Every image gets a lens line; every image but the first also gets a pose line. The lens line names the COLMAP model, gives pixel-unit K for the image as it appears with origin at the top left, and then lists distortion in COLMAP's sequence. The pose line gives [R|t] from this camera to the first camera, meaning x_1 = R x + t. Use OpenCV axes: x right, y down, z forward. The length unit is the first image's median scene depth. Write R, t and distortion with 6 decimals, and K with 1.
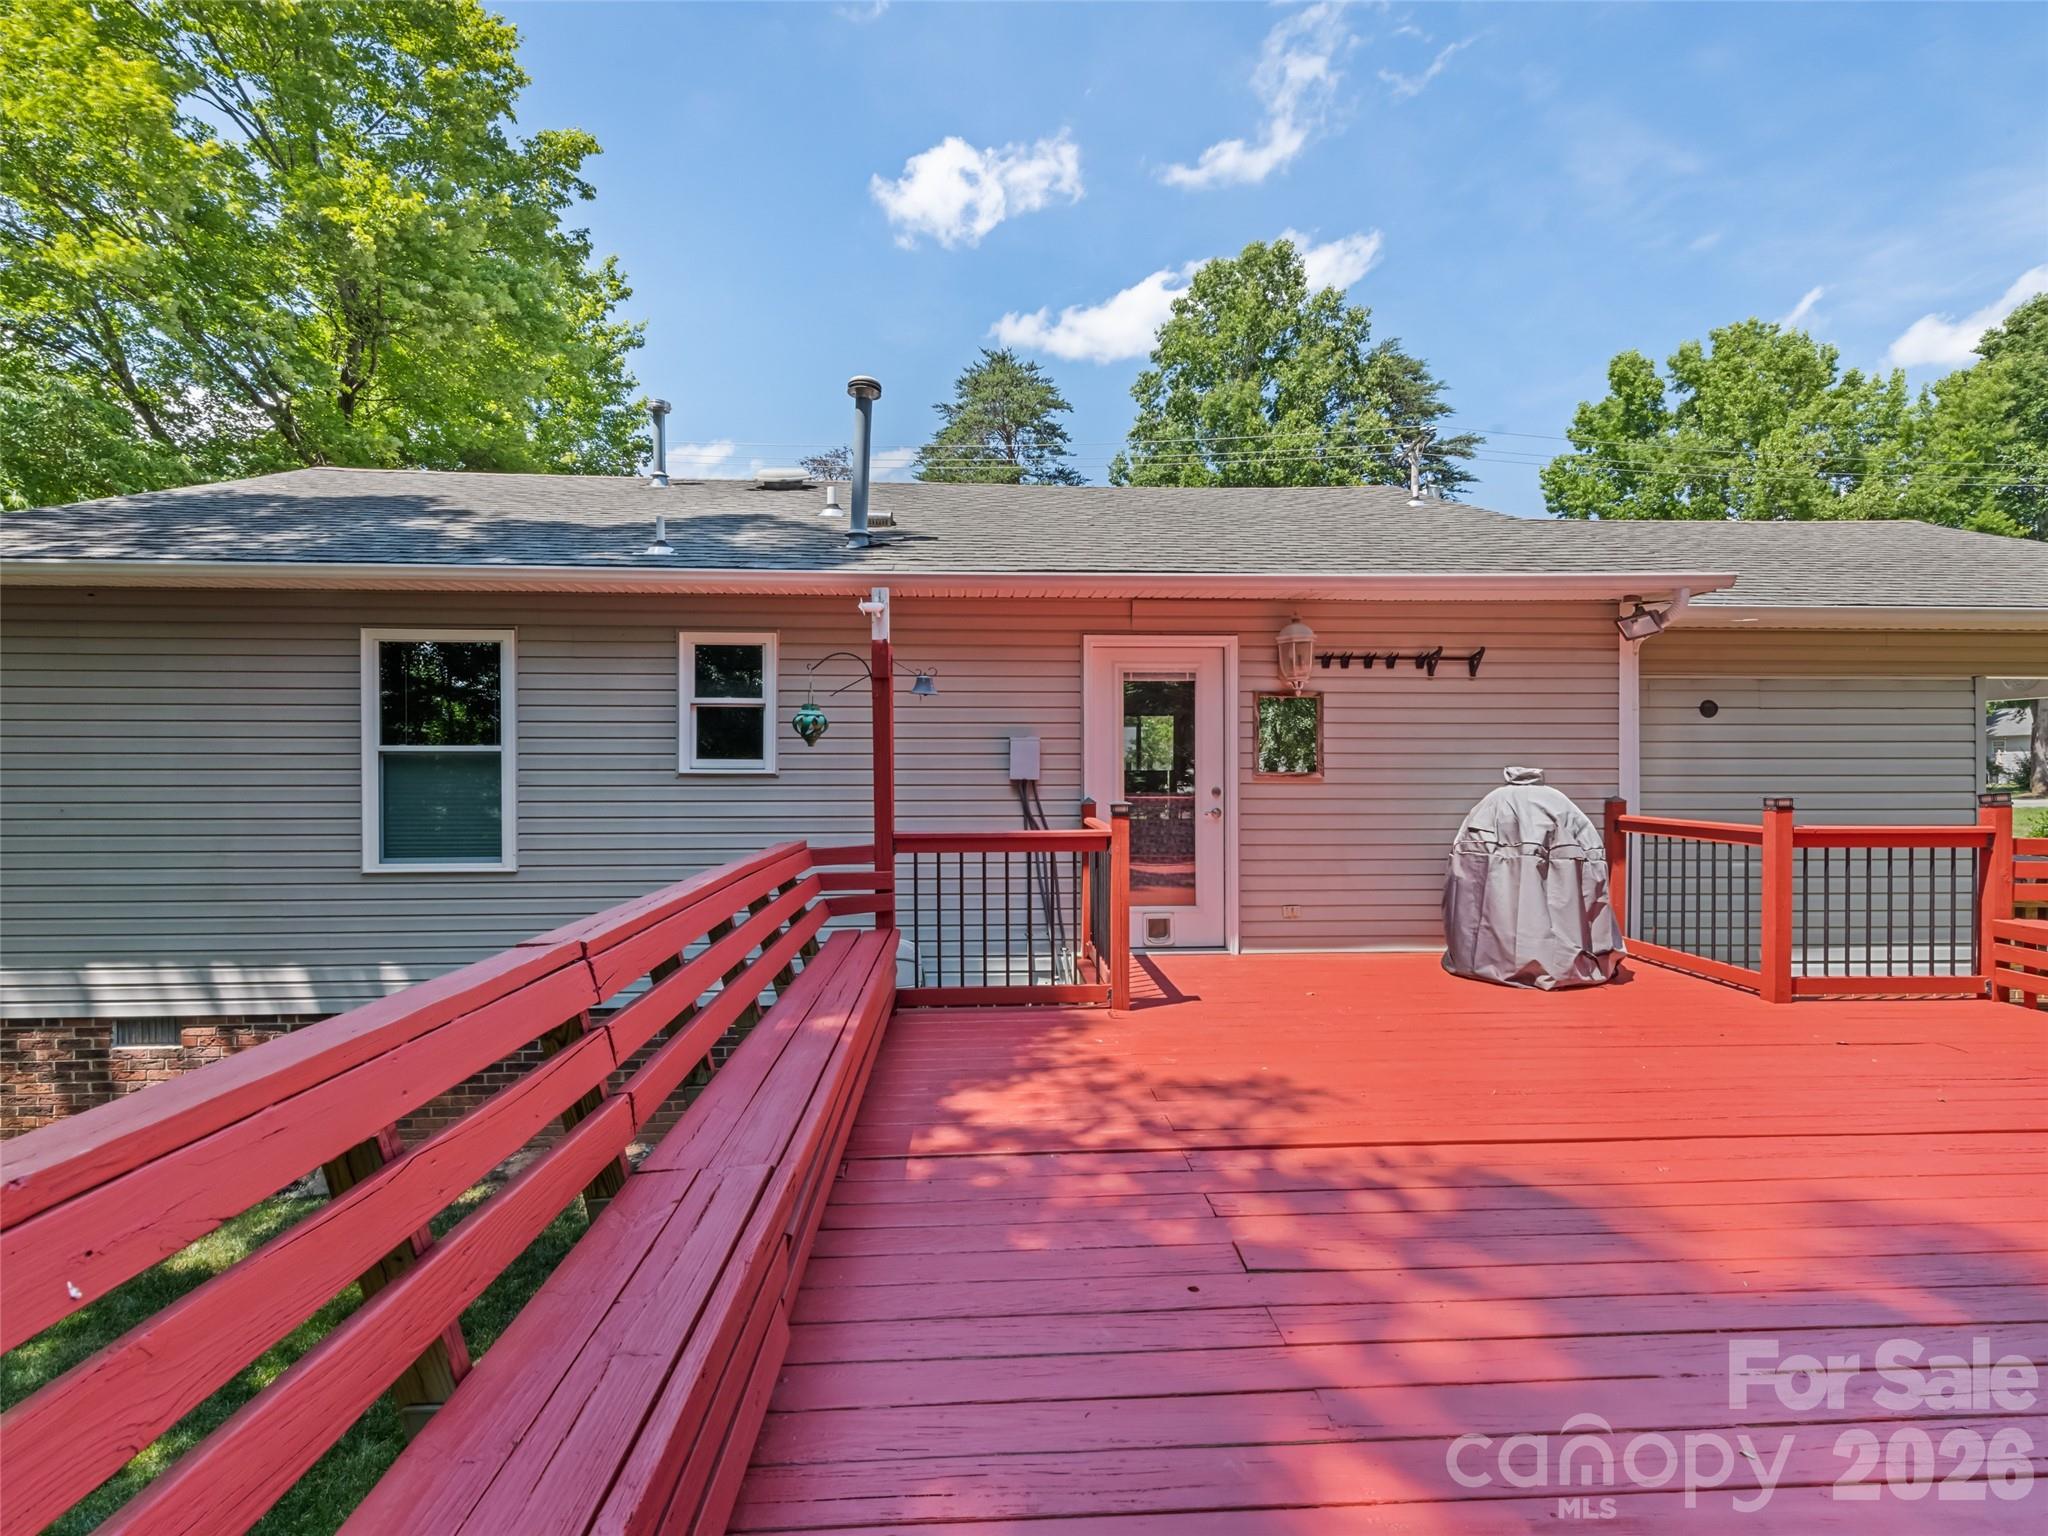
lens RADIAL K [[948.6, 0, 1029.2], [0, 948.6, 773.5], [0, 0, 1]] dist [0.001826, 0.000155]
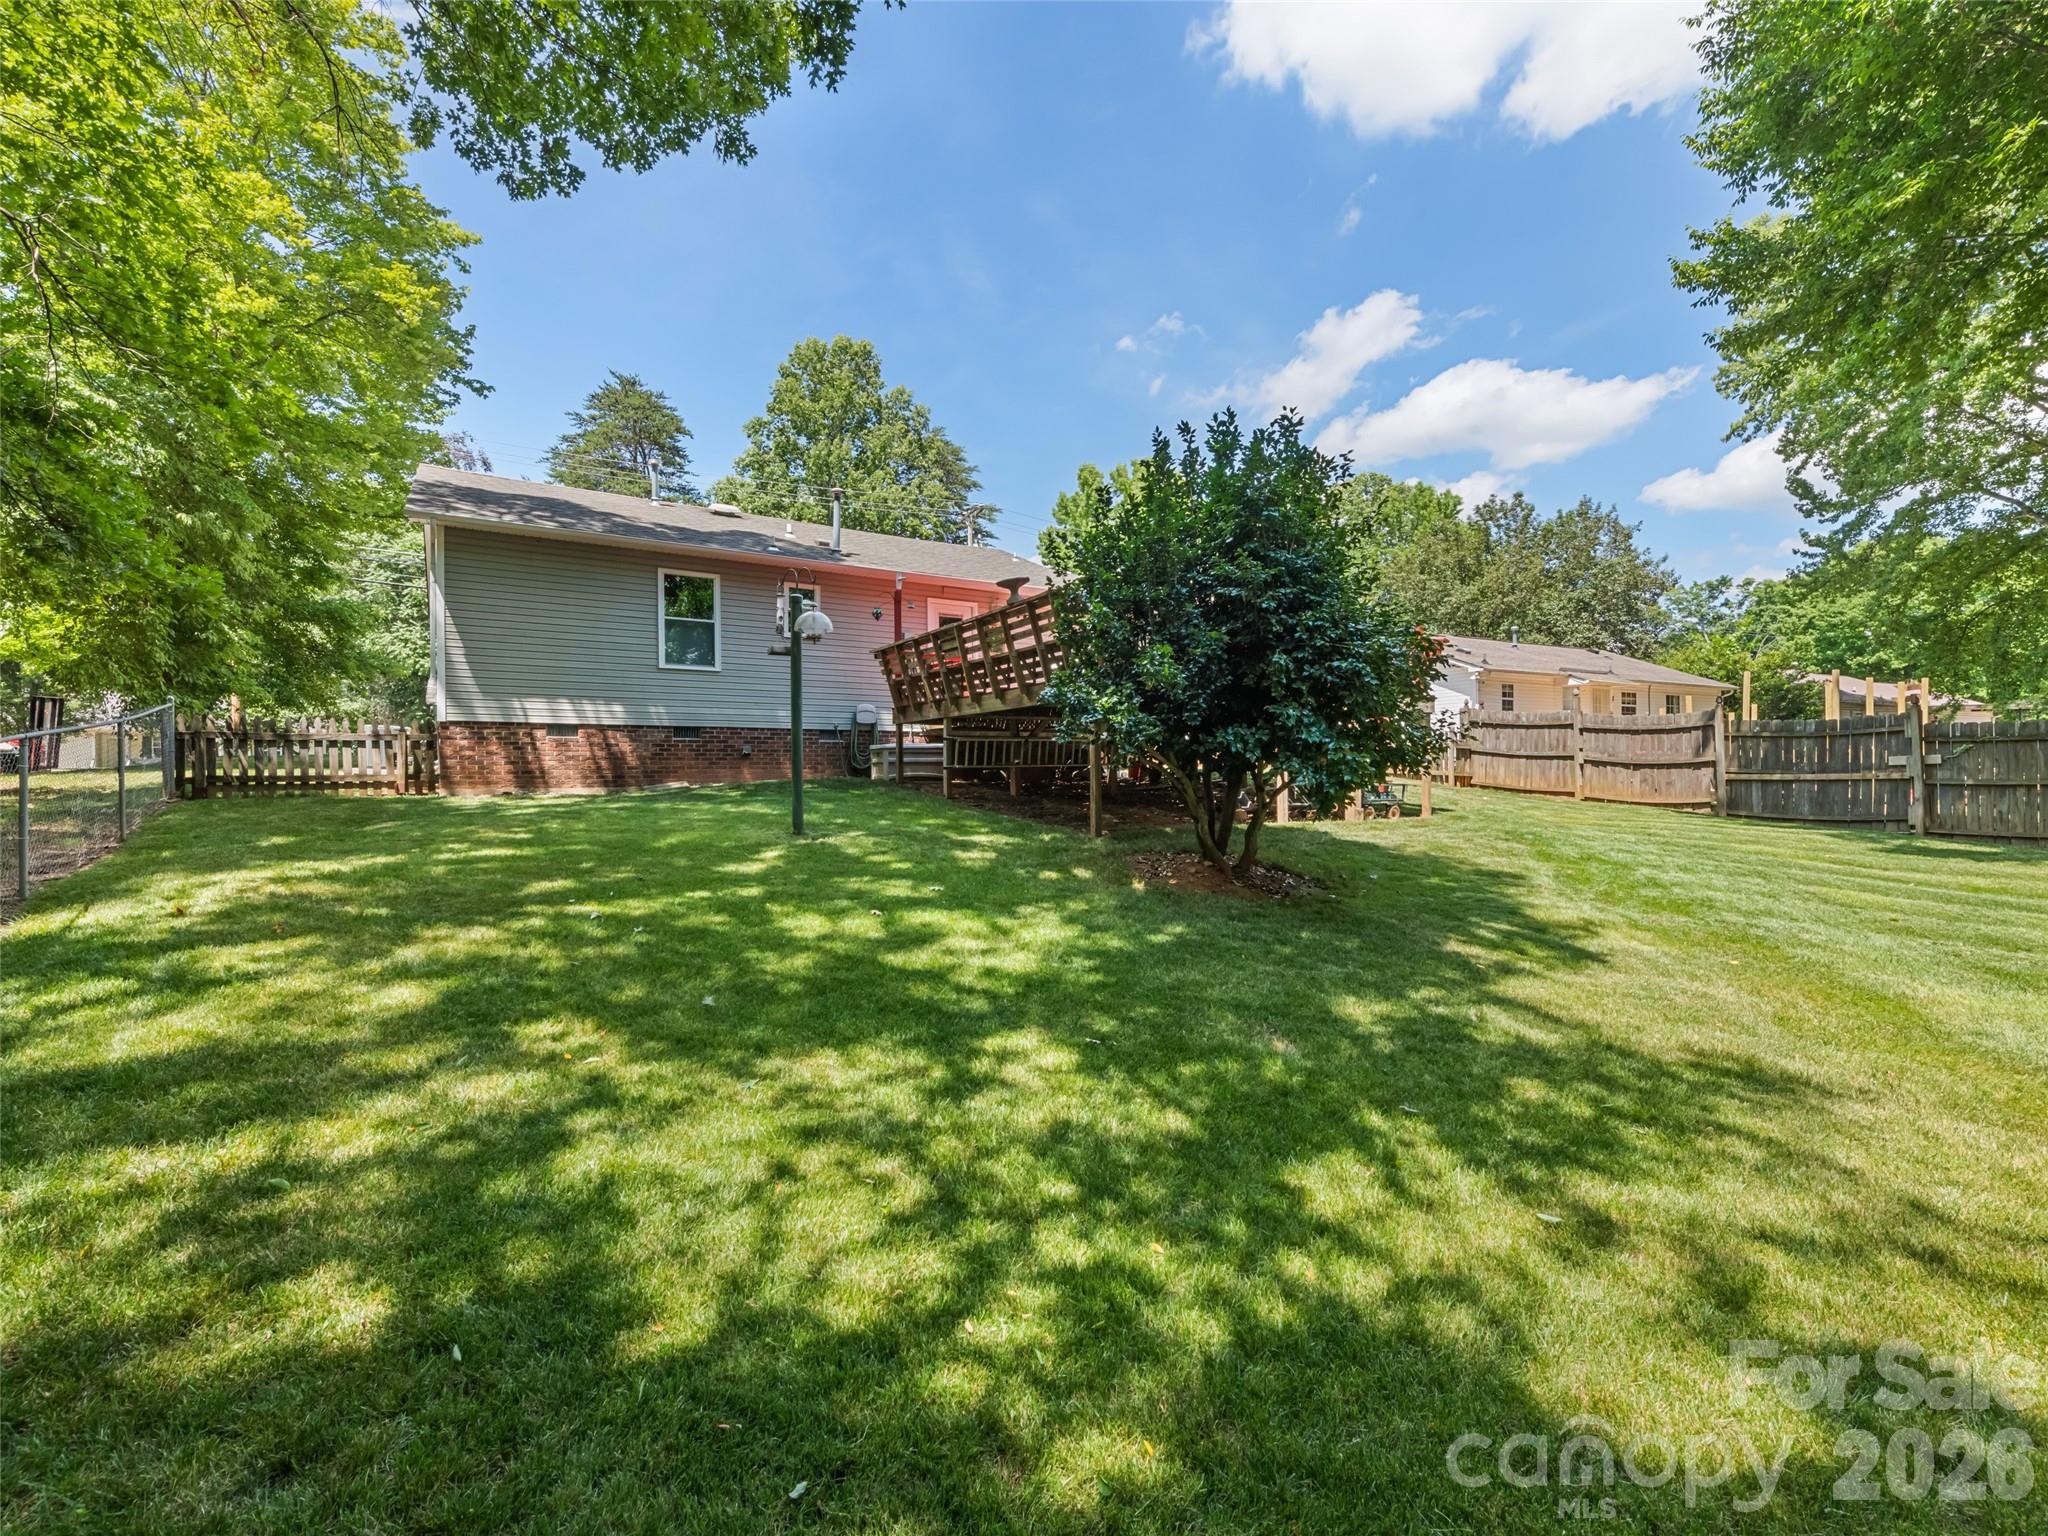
lens RADIAL K [[948.6, 0, 1029.2], [0, 948.6, 773.5], [0, 0, 1]] dist [0.001826, 0.000155]
pose [[0.878778, 0.005631, 0.477197, -0.159967], [0.003986, 0.999809, -0.019139, 0.068600], [-0.477214, 0.018721, 0.878588, -0.257633]]
